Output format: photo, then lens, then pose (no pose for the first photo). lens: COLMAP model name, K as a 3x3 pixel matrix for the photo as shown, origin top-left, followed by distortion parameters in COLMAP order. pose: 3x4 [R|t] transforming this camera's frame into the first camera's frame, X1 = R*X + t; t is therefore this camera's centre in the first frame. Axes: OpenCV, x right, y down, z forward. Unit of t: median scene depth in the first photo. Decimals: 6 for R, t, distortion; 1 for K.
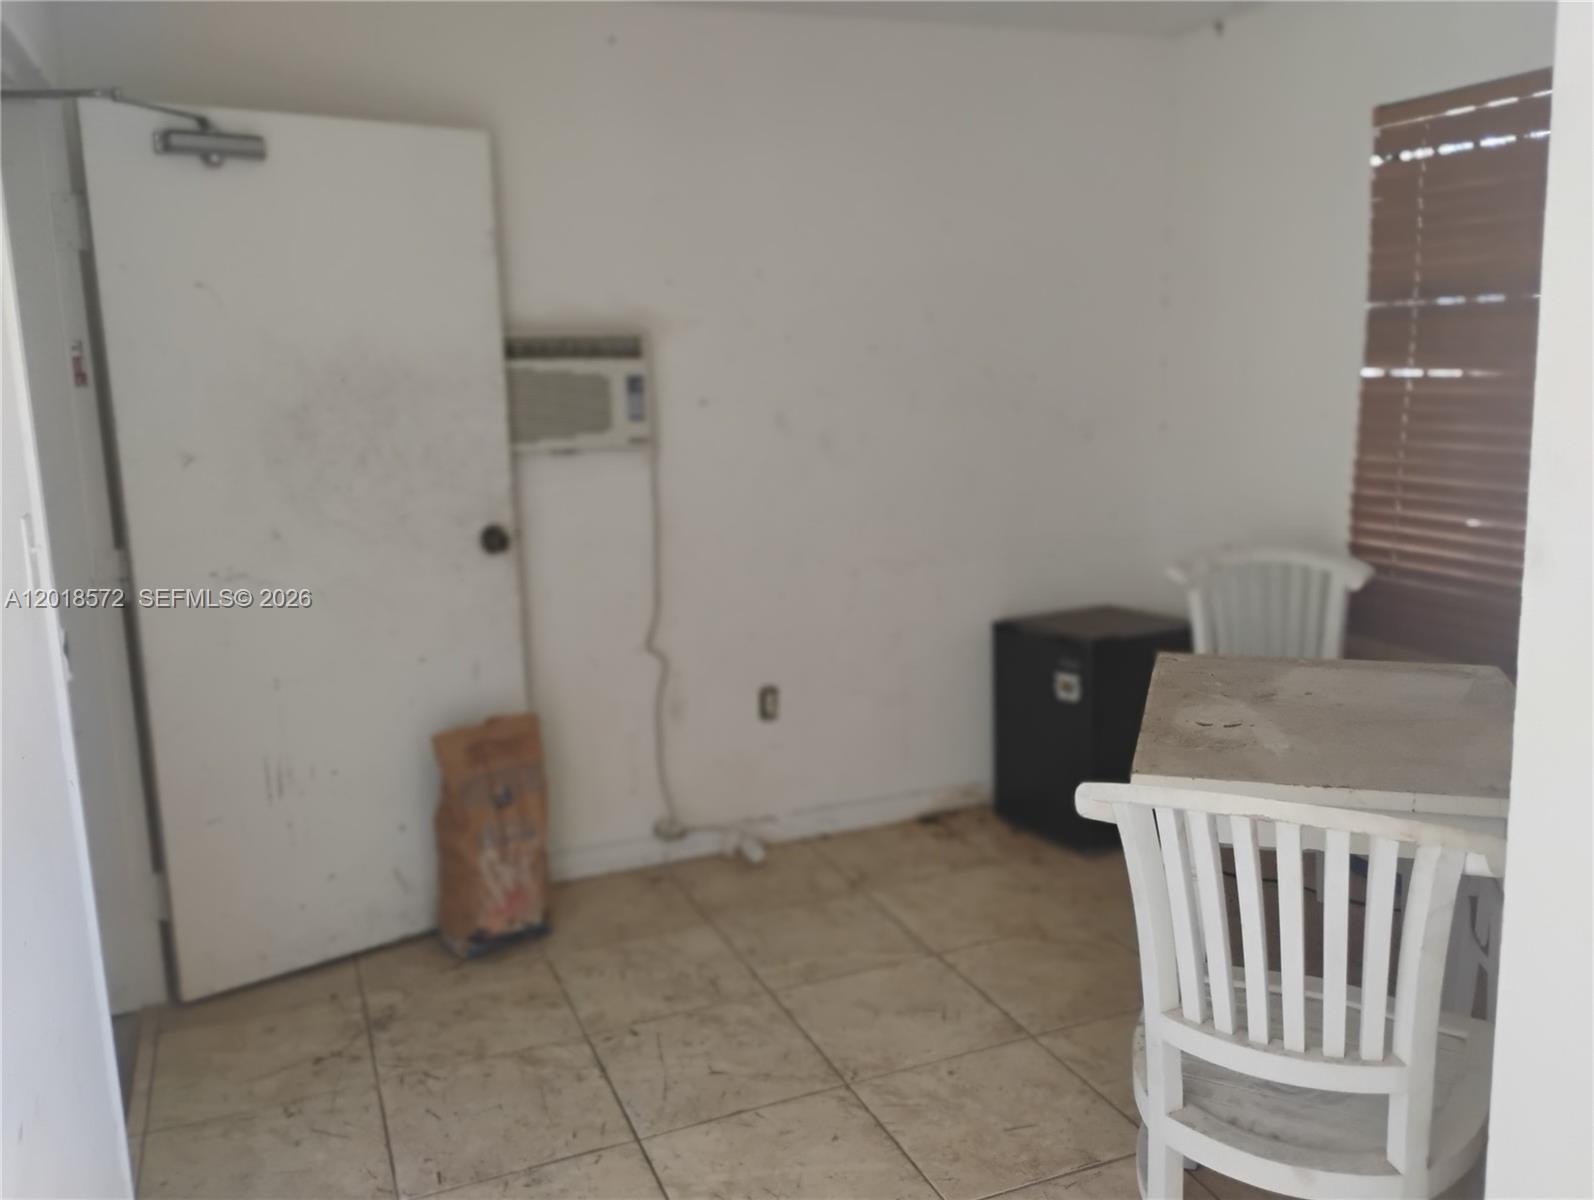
lens RADIAL K [[1308.2, 0, 800.7], [0, 1308.2, 596.9], [0, 0, 1]] dist [0.075117, -0.091839]
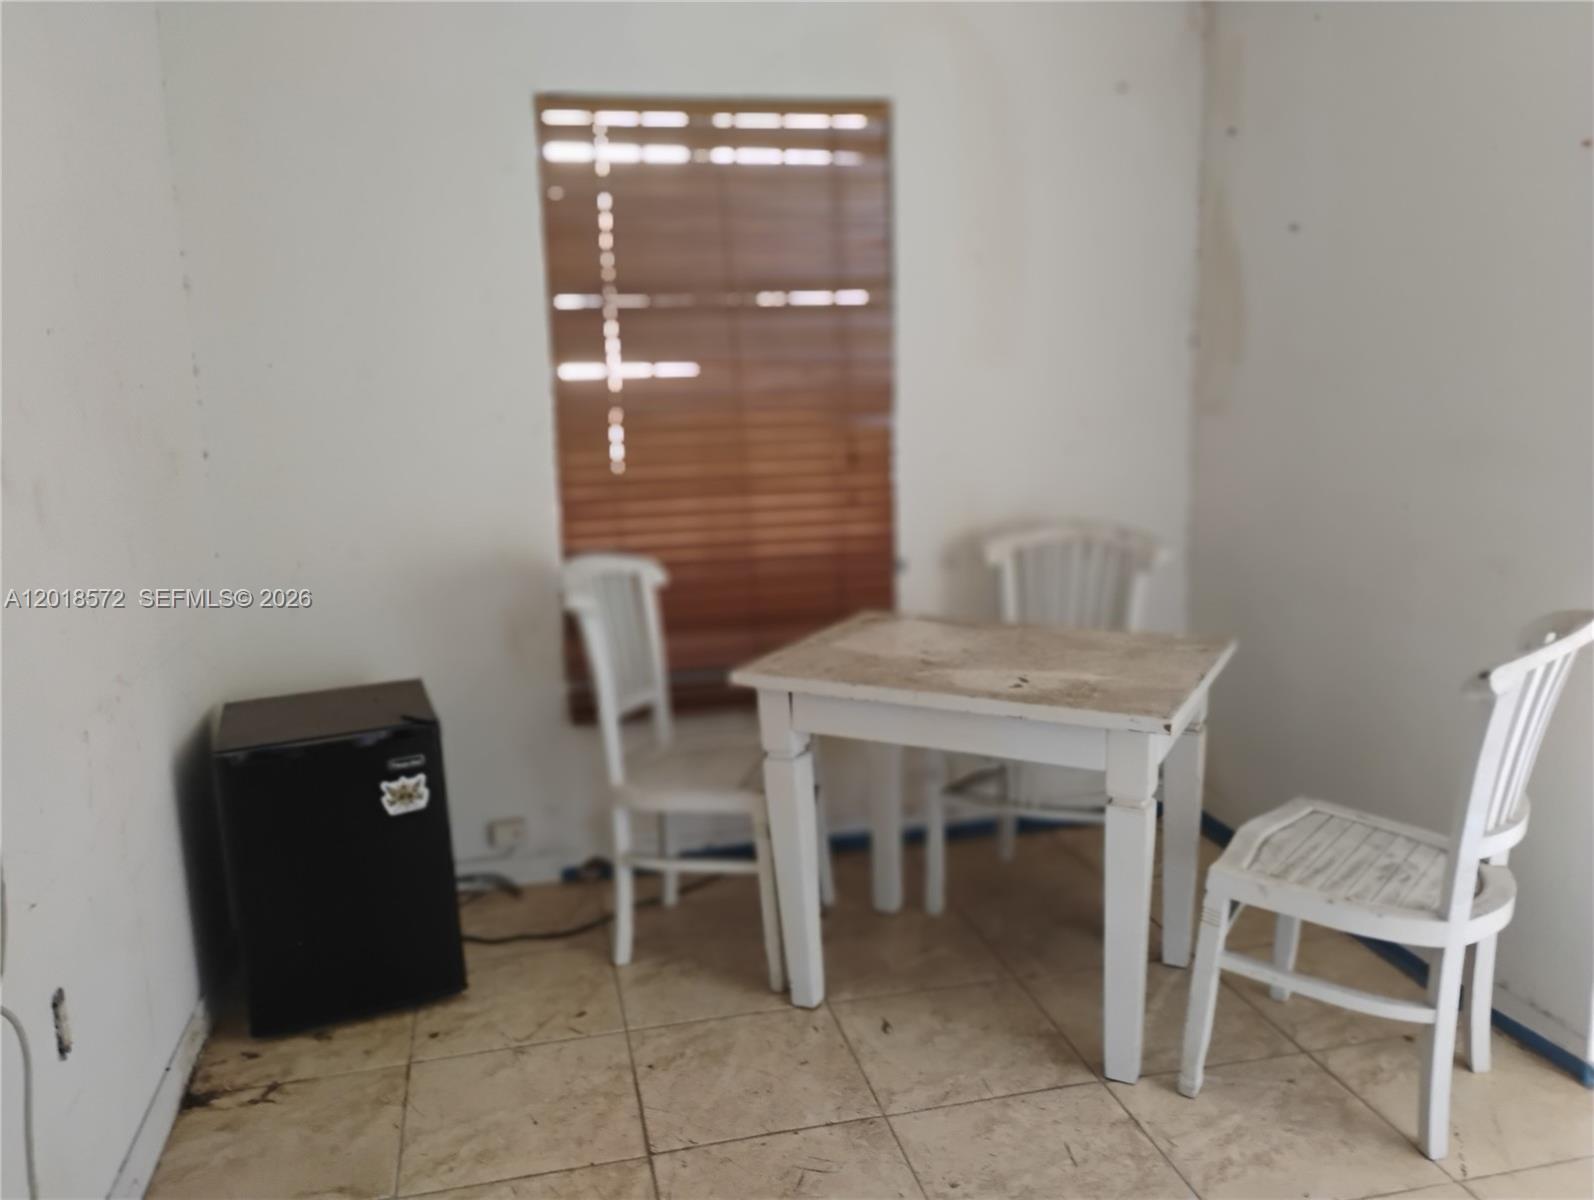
lens RADIAL K [[1316.1, 0, 797.0], [0, 1316.1, 600.0], [0, 0, 1]] dist [0.055278, -0.066943]
pose [[0.163447, -0.163246, 0.972952, -0.523109], [0.202234, 0.970815, 0.128914, -0.100230], [-0.965602, 0.175693, 0.191691, 0.693569]]
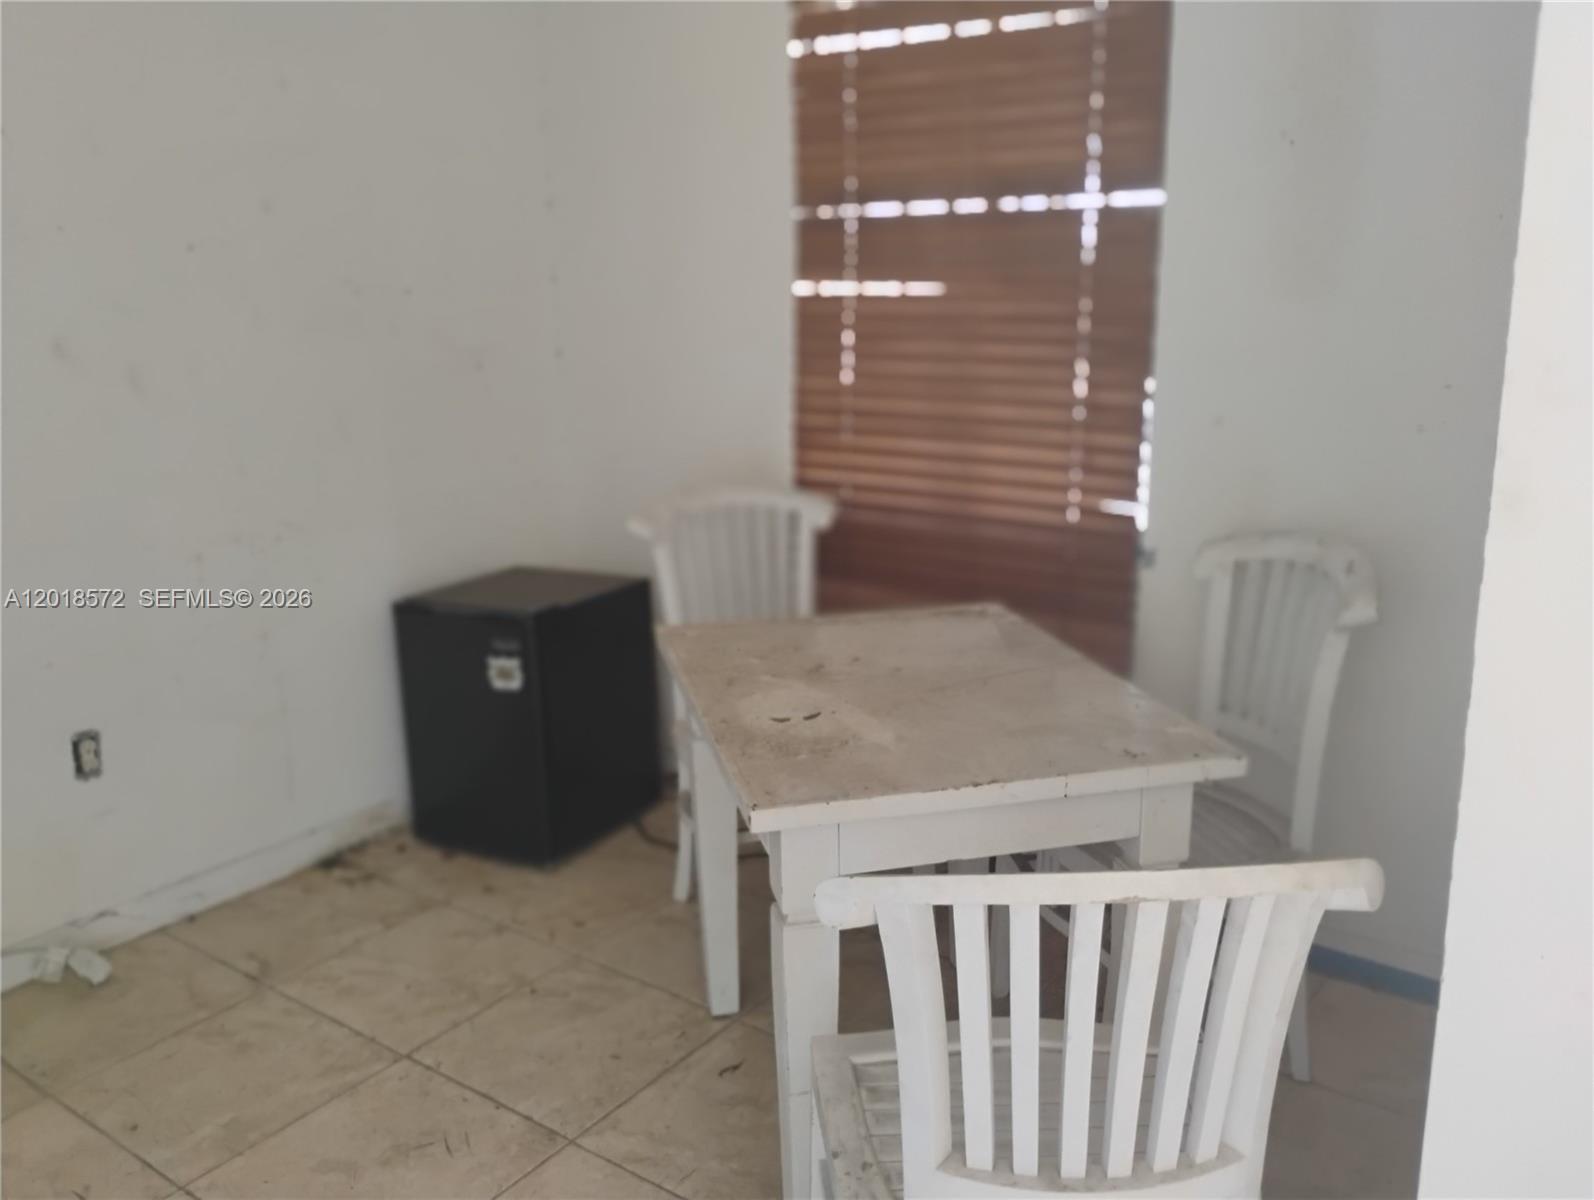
lens RADIAL K [[1316.1, 0, 797.0], [0, 1316.1, 600.0], [0, 0, 1]] dist [0.055278, -0.066943]
pose [[0.853533, -0.111254, 0.509023, -0.061316], [0.085538, 0.993603, 0.073735, -0.024566], [-0.513970, -0.019394, 0.857589, 0.224796]]
